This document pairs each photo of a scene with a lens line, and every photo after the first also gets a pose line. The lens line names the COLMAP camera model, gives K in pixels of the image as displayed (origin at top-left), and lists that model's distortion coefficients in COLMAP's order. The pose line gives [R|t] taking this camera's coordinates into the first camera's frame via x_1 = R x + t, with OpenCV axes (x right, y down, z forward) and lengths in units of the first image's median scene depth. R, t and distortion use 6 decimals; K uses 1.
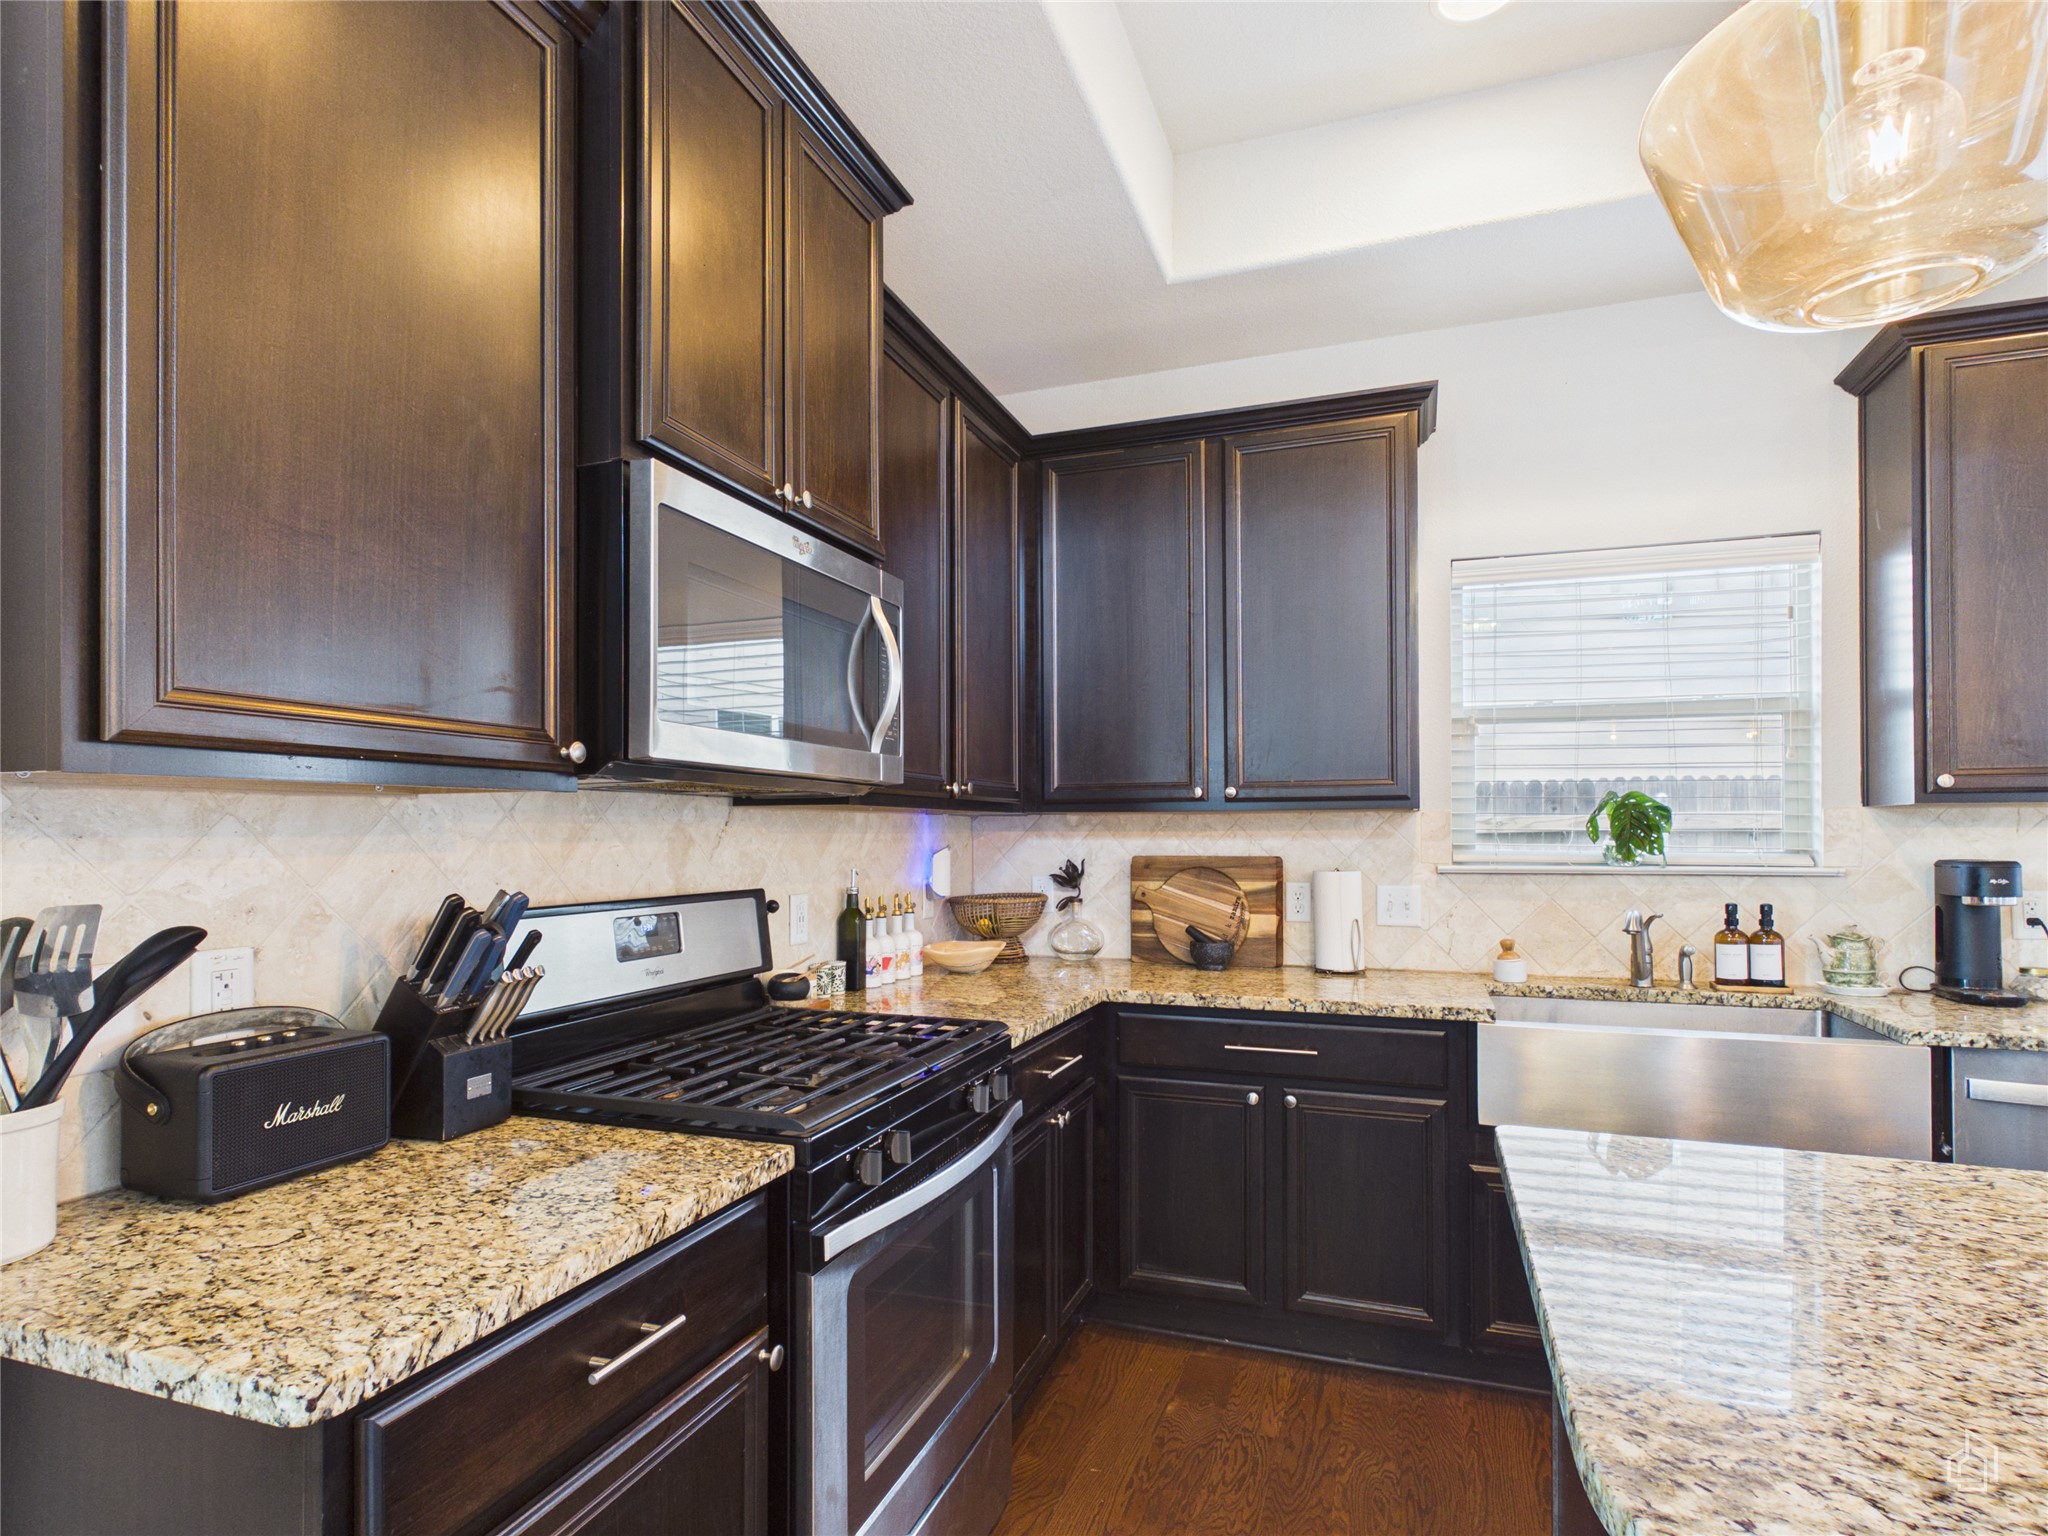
lens RADIAL K [[1076.1, 0, 1024.5], [0, 1076.1, 832.5], [0, 0, 1]] dist [0.000905, 0.000540]
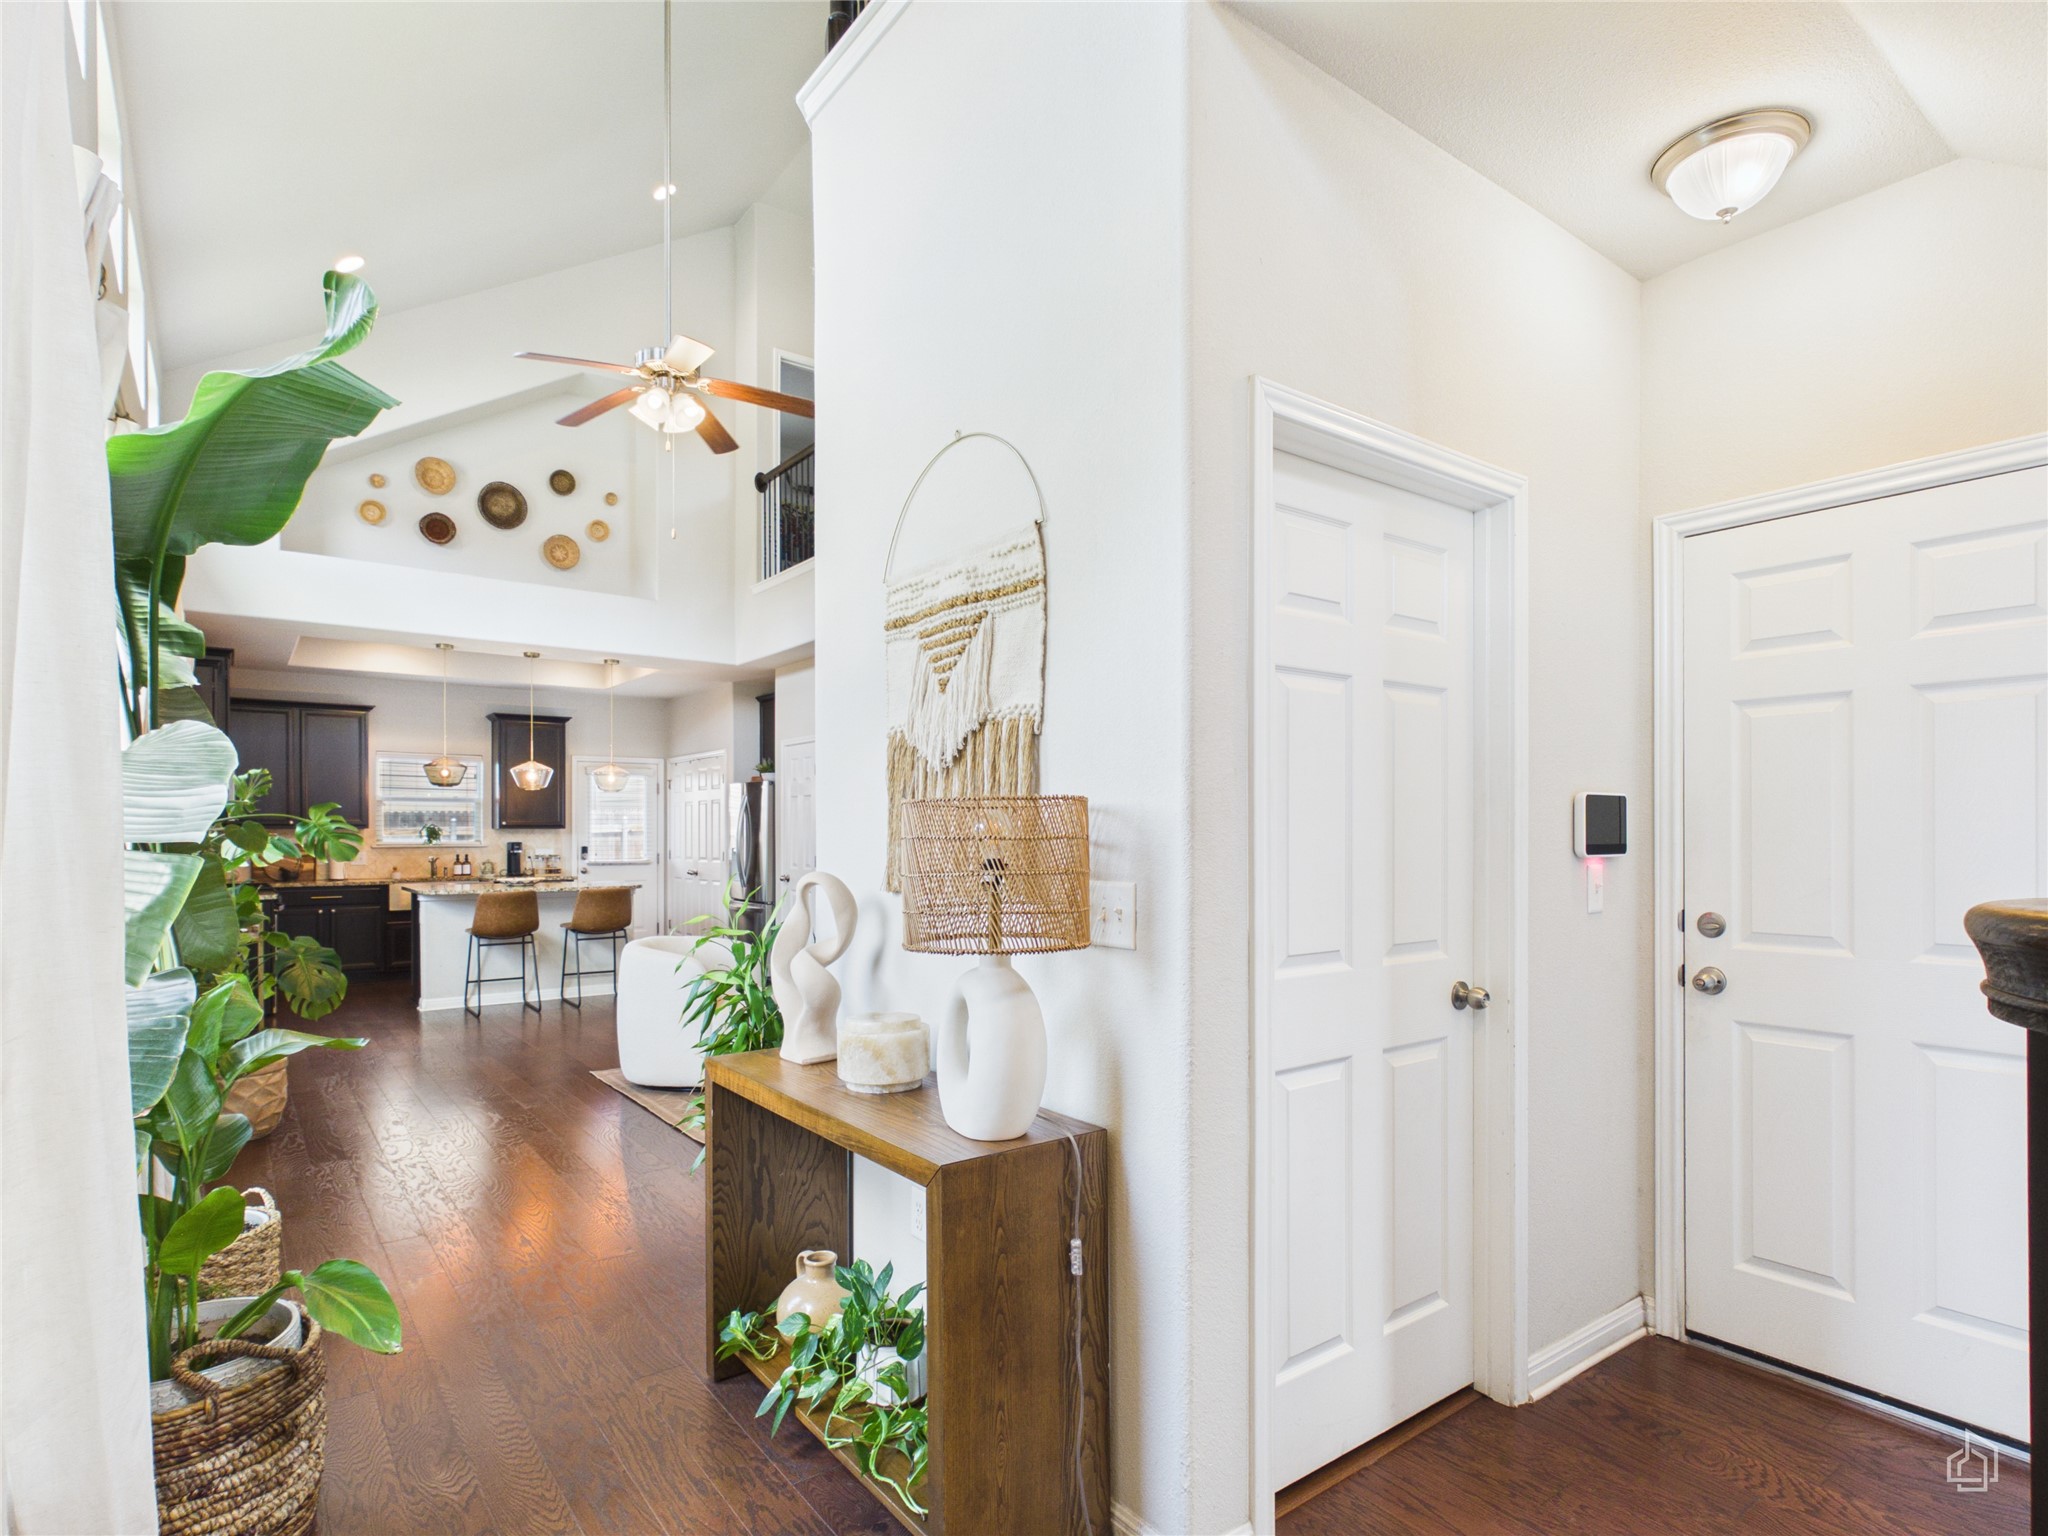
lens RADIAL K [[1076.1, 0, 1024.5], [0, 1076.1, 832.5], [0, 0, 1]] dist [0.000905, 0.000540]
pose [[0.554657, 0.001633, 0.832077, -1.384051], [0.001751, 0.999994, -0.003131, 0.005181], [-0.832077, 0.003194, 0.554651, -2.751538]]
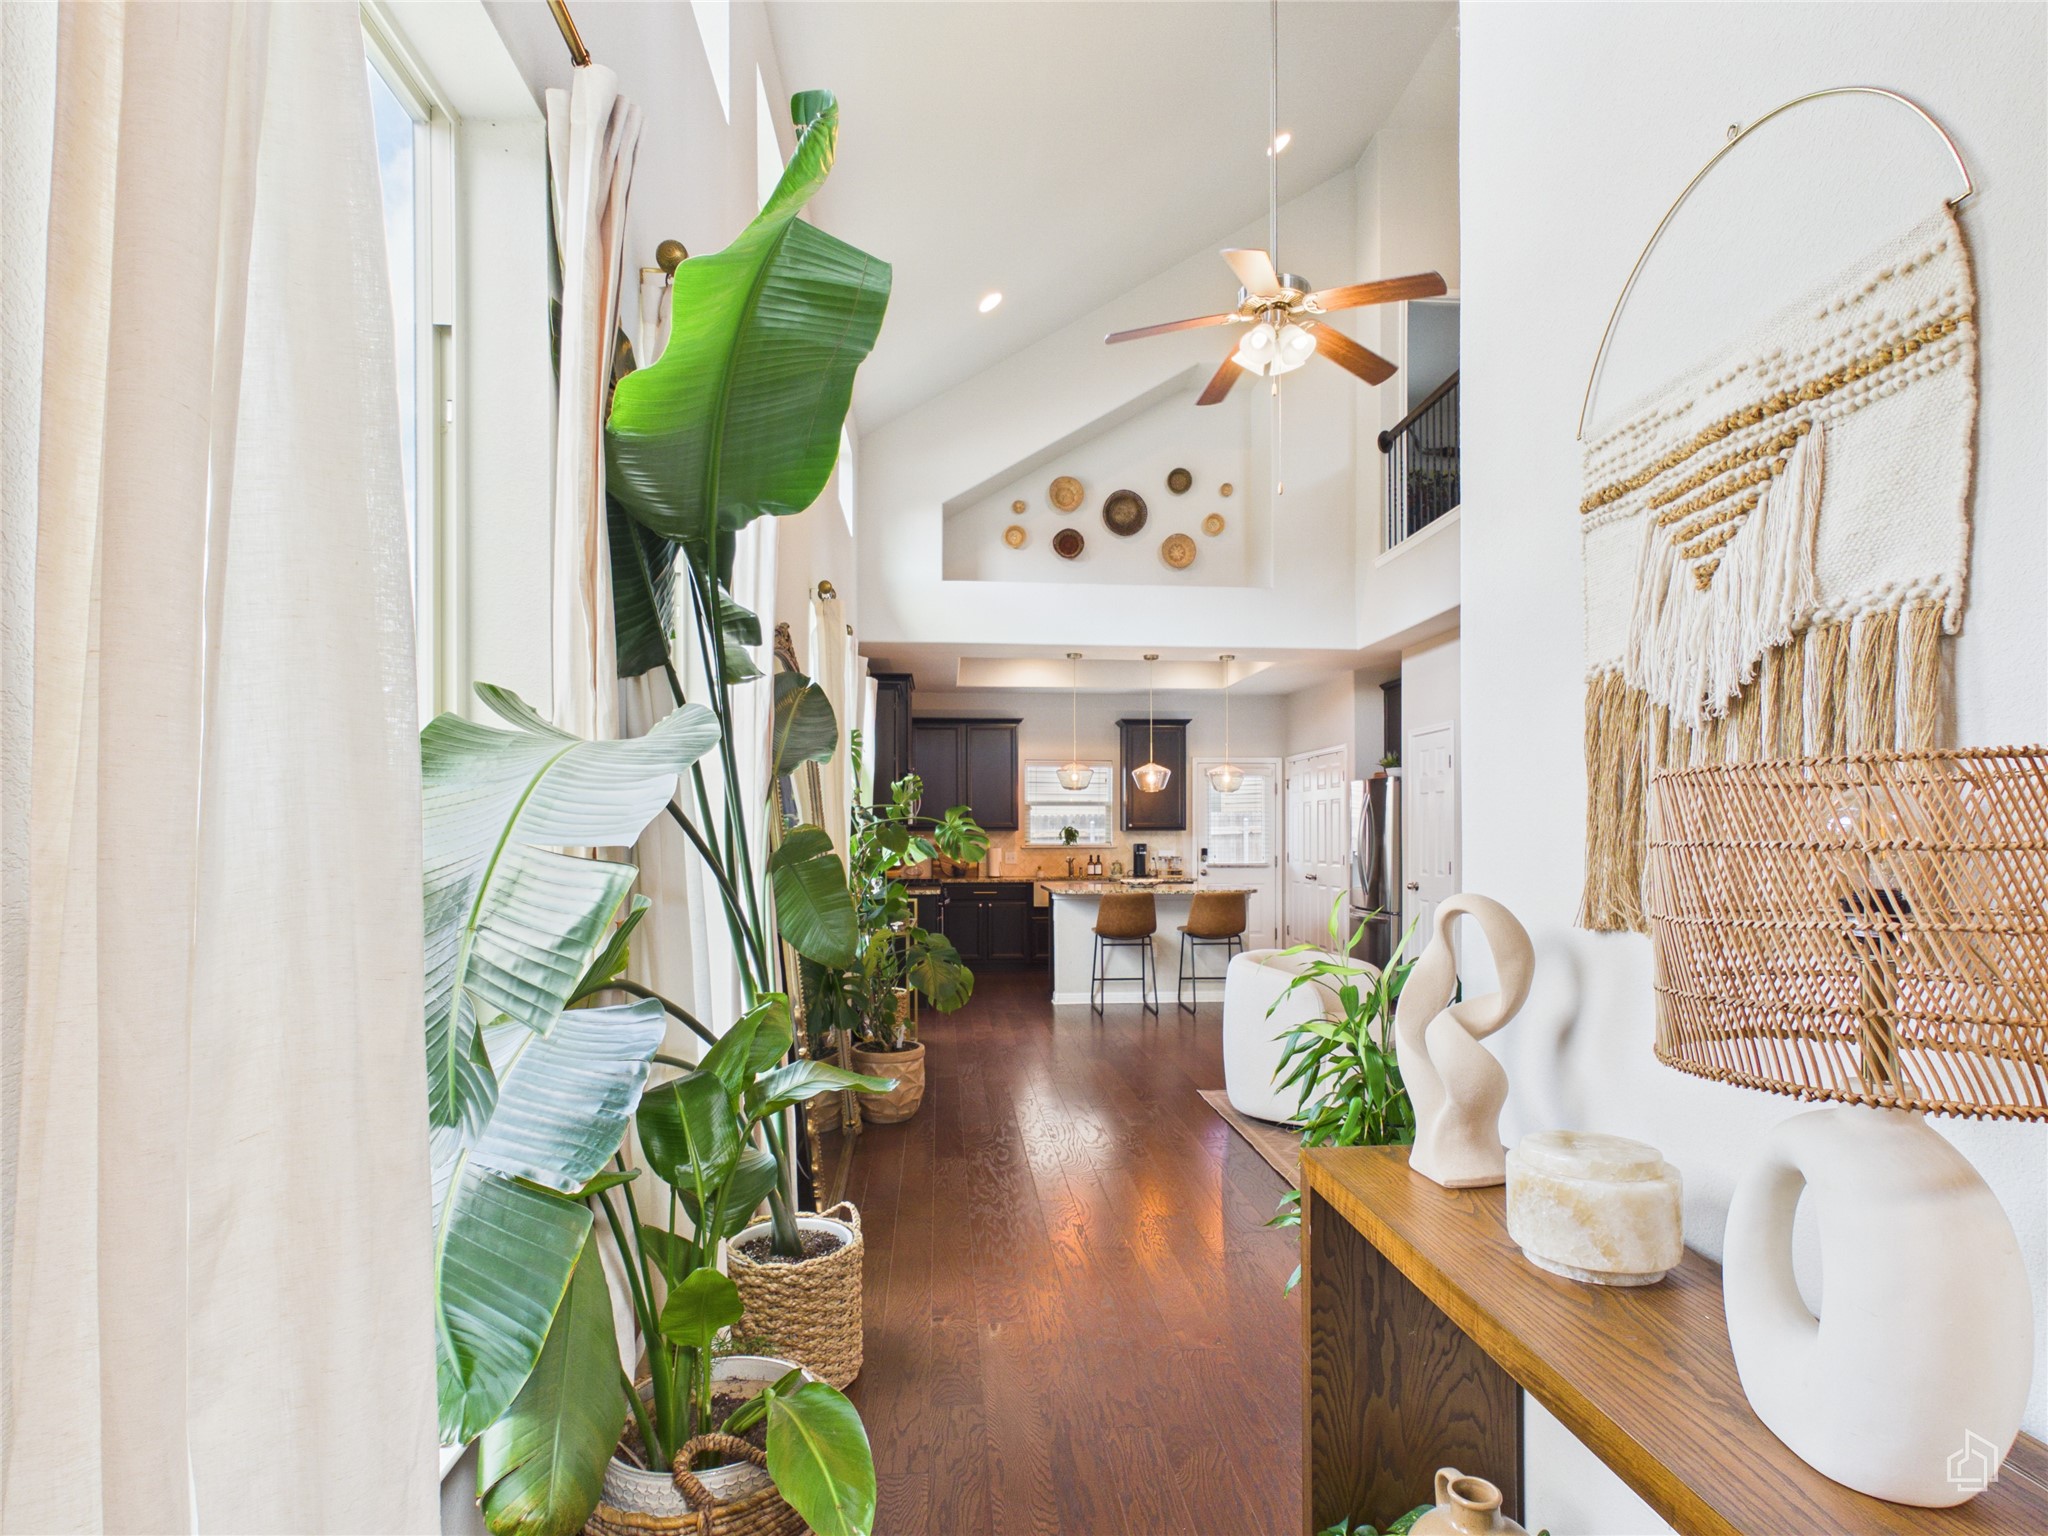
lens RADIAL K [[1076.1, 0, 1024.5], [0, 1076.1, 832.5], [0, 0, 1]] dist [0.000905, 0.000540]
pose [[0.913881, 0.002380, 0.405975, -1.184650], [-0.000246, 0.999986, -0.005310, 0.004300], [-0.405982, 0.004753, 0.913869, -2.539771]]
